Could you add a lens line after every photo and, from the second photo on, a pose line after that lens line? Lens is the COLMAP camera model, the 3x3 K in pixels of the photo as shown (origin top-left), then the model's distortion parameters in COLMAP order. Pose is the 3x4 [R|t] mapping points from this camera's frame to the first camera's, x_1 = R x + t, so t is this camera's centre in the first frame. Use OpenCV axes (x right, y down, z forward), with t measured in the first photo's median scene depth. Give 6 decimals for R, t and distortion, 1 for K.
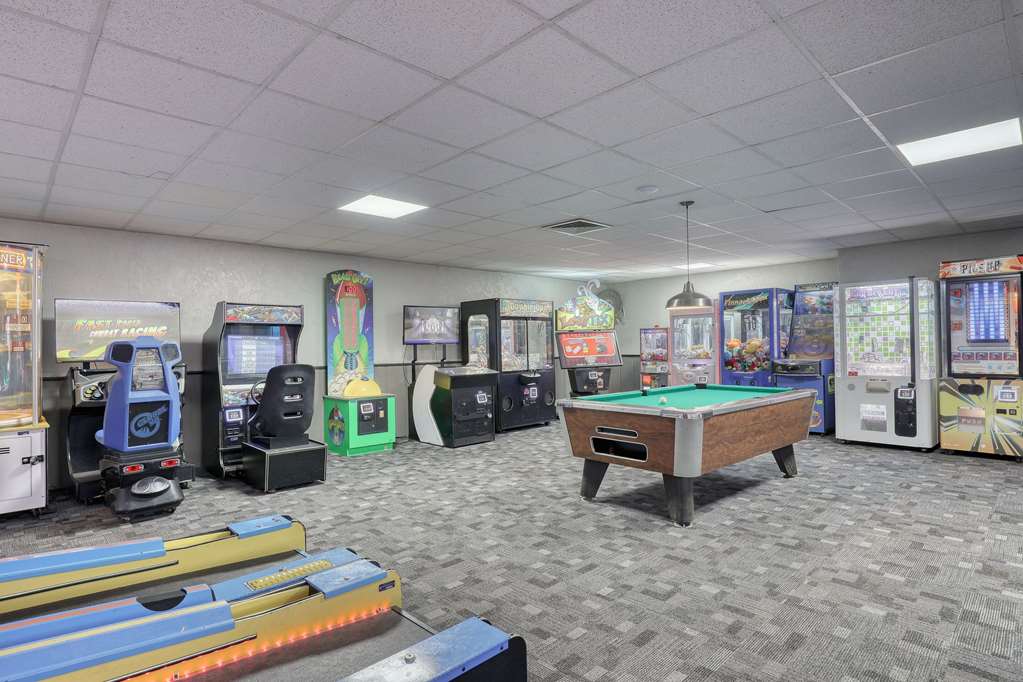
lens RADIAL K [[534.1, 0, 528.1], [0, 534.1, 345.6], [0, 0, 1]] dist [-0.033359, 0.008106]
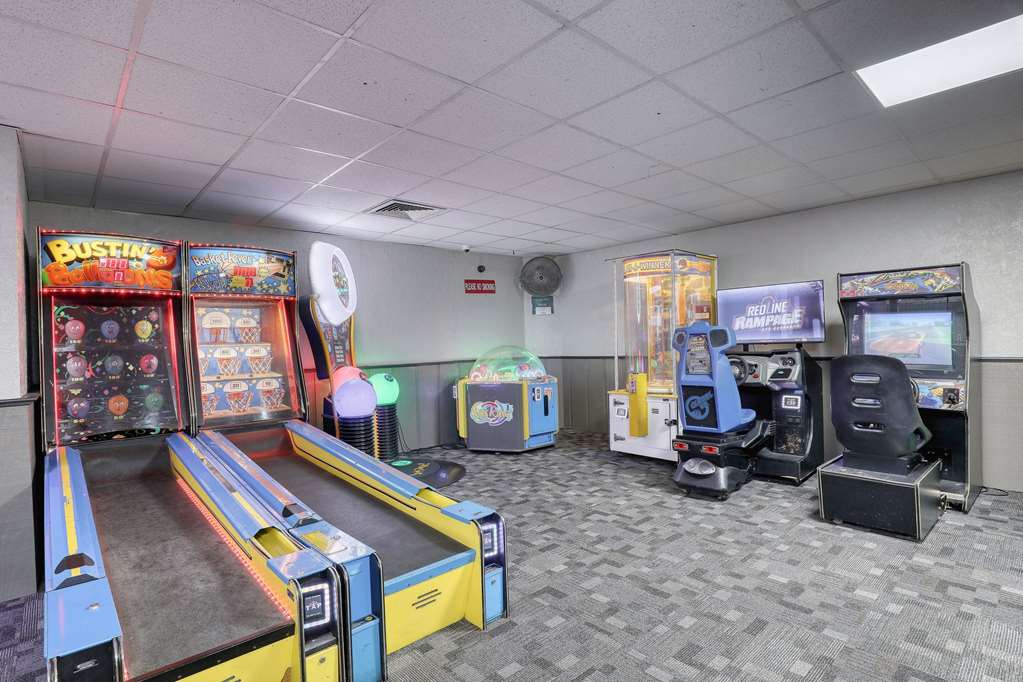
lens RADIAL K [[510.6, 0, 512.0], [0, 510.6, 343.8], [0, 0, 1]] dist [-0.020264, 0.001607]
pose [[-0.046061, 0.024090, -0.998648, 0.296138], [0.028253, 0.999341, 0.022804, -0.009394], [0.998539, -0.027164, -0.046711, 0.683164]]
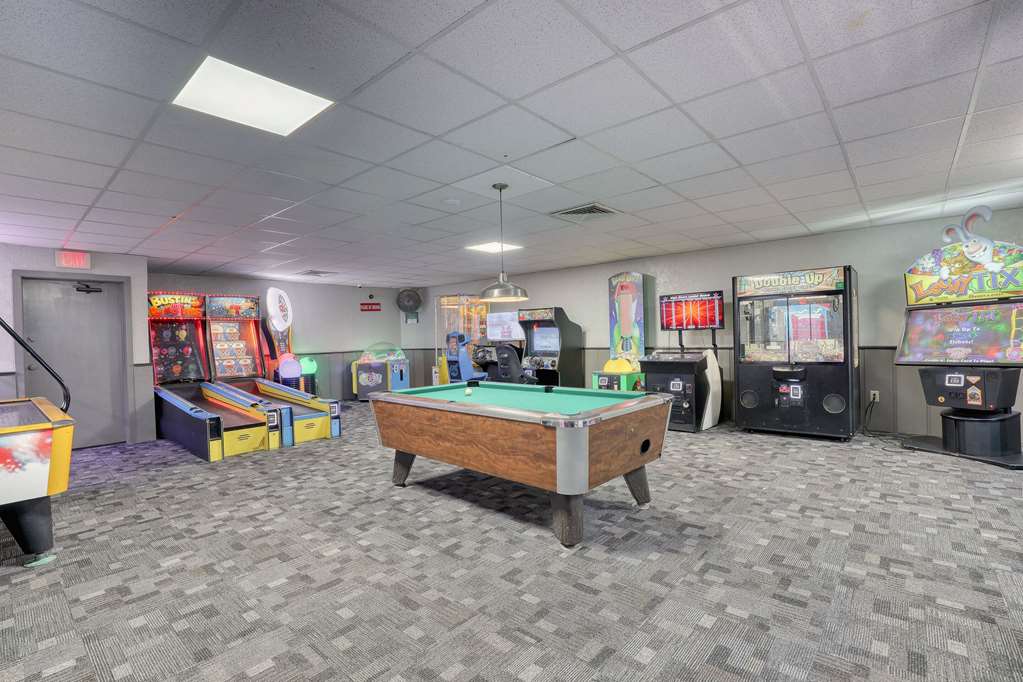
lens RADIAL K [[473.3, 0, 510.9], [0, 473.3, 338.2], [0, 0, 1]] dist [-0.021152, -0.002383]
pose [[0.069040, 0.020753, -0.997398, 1.321323], [0.025286, 0.999426, 0.022545, -0.029512], [0.997293, -0.026777, 0.068476, 1.109690]]
